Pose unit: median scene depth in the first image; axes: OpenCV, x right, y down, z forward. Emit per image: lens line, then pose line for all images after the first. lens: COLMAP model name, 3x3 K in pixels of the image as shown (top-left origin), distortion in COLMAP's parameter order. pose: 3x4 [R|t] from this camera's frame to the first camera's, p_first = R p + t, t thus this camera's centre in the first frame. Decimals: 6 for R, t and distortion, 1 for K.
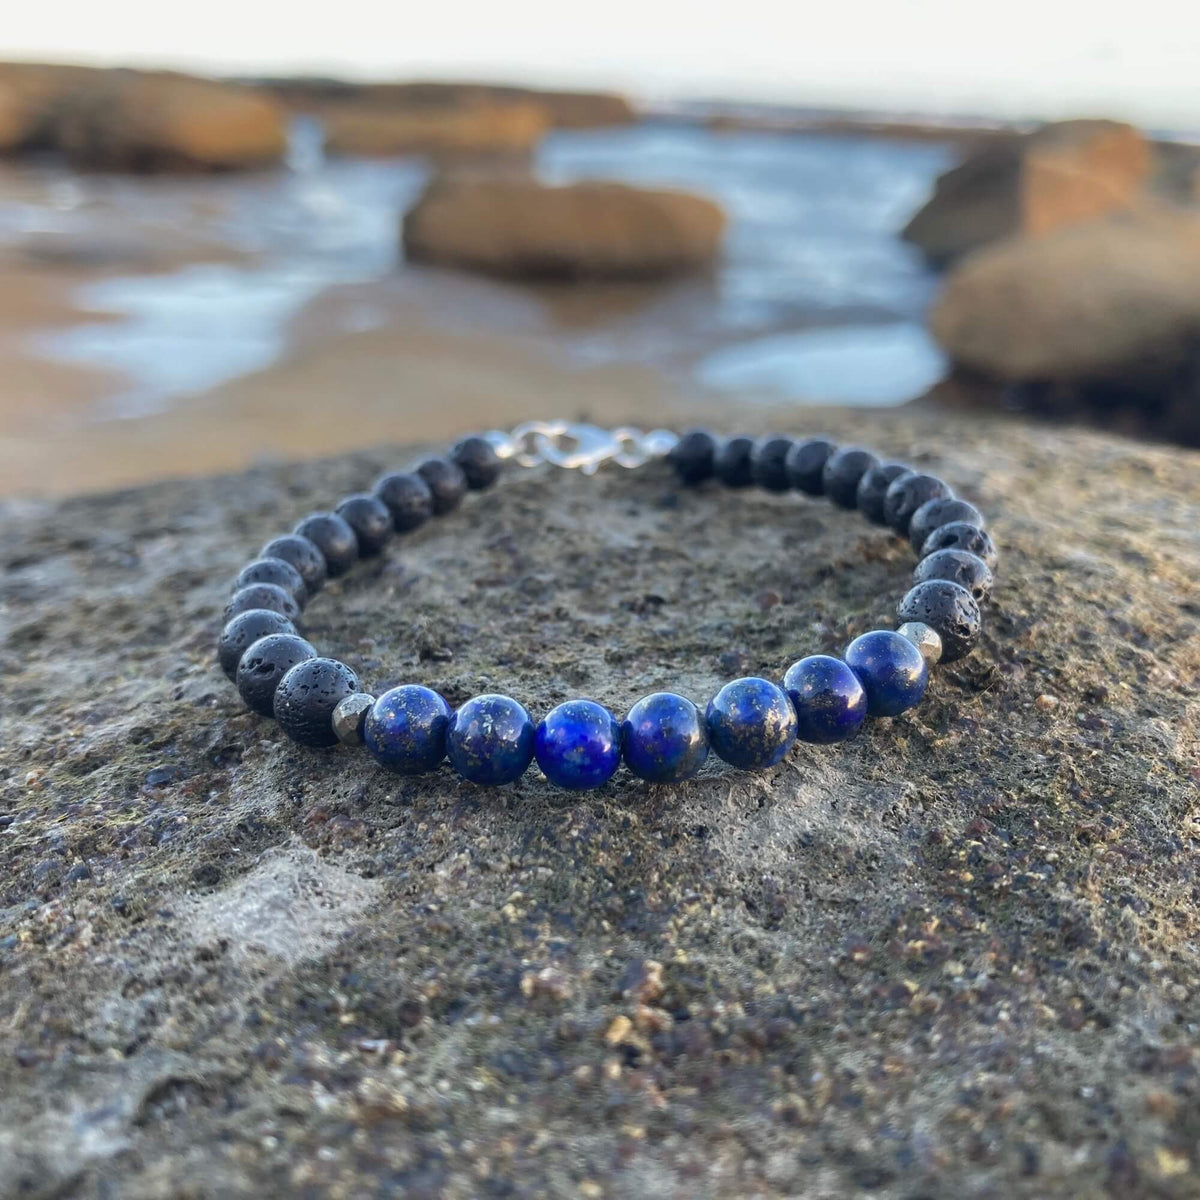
lens RADIAL K [[1383.7, 0, 603.4], [0, 1383.7, 570.8], [0, 0, 1]] dist [0.100209, -0.485249]
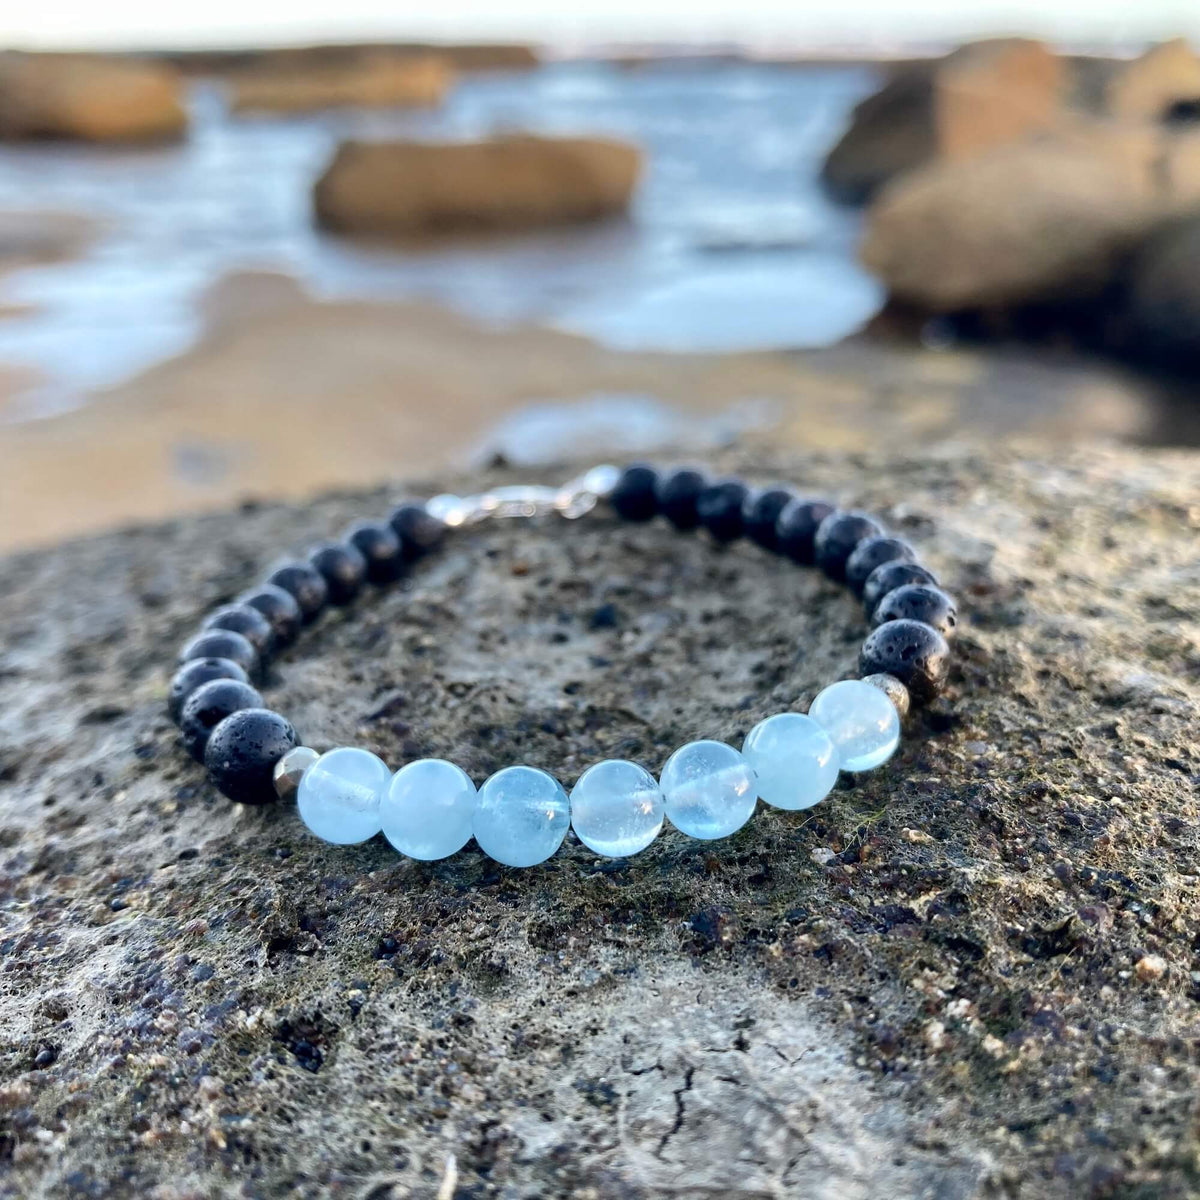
lens RADIAL K [[1351.5, 0, 637.2], [0, 1351.5, 626.8], [0, 0, 1]] dist [-0.023973, -0.020724]
pose [[0.994936, -0.084646, 0.054198, 0.034439], [0.079720, 0.992980, 0.087375, -0.160363], [-0.061213, -0.082612, 0.994700, 0.346096]]
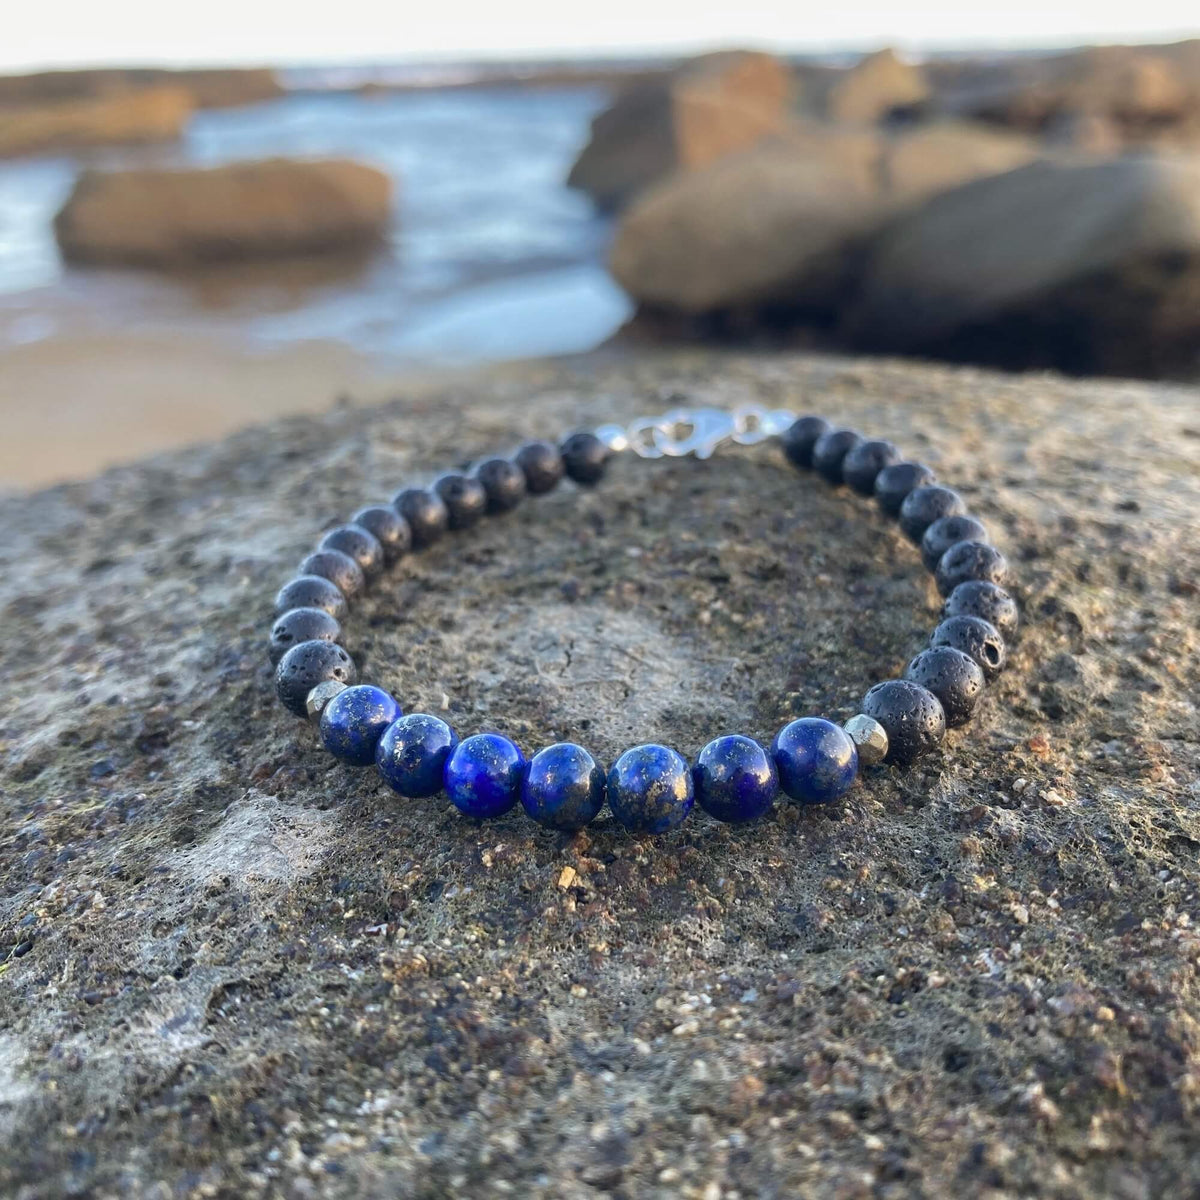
lens RADIAL K [[1383.7, 0, 603.4], [0, 1383.7, 570.8], [0, 0, 1]] dist [0.100209, -0.485249]
pose [[0.967545, -0.156335, 0.198533, -0.120195], [0.150456, 0.987617, 0.044457, 0.000430], [-0.203024, -0.013144, 0.979085, -0.183407]]
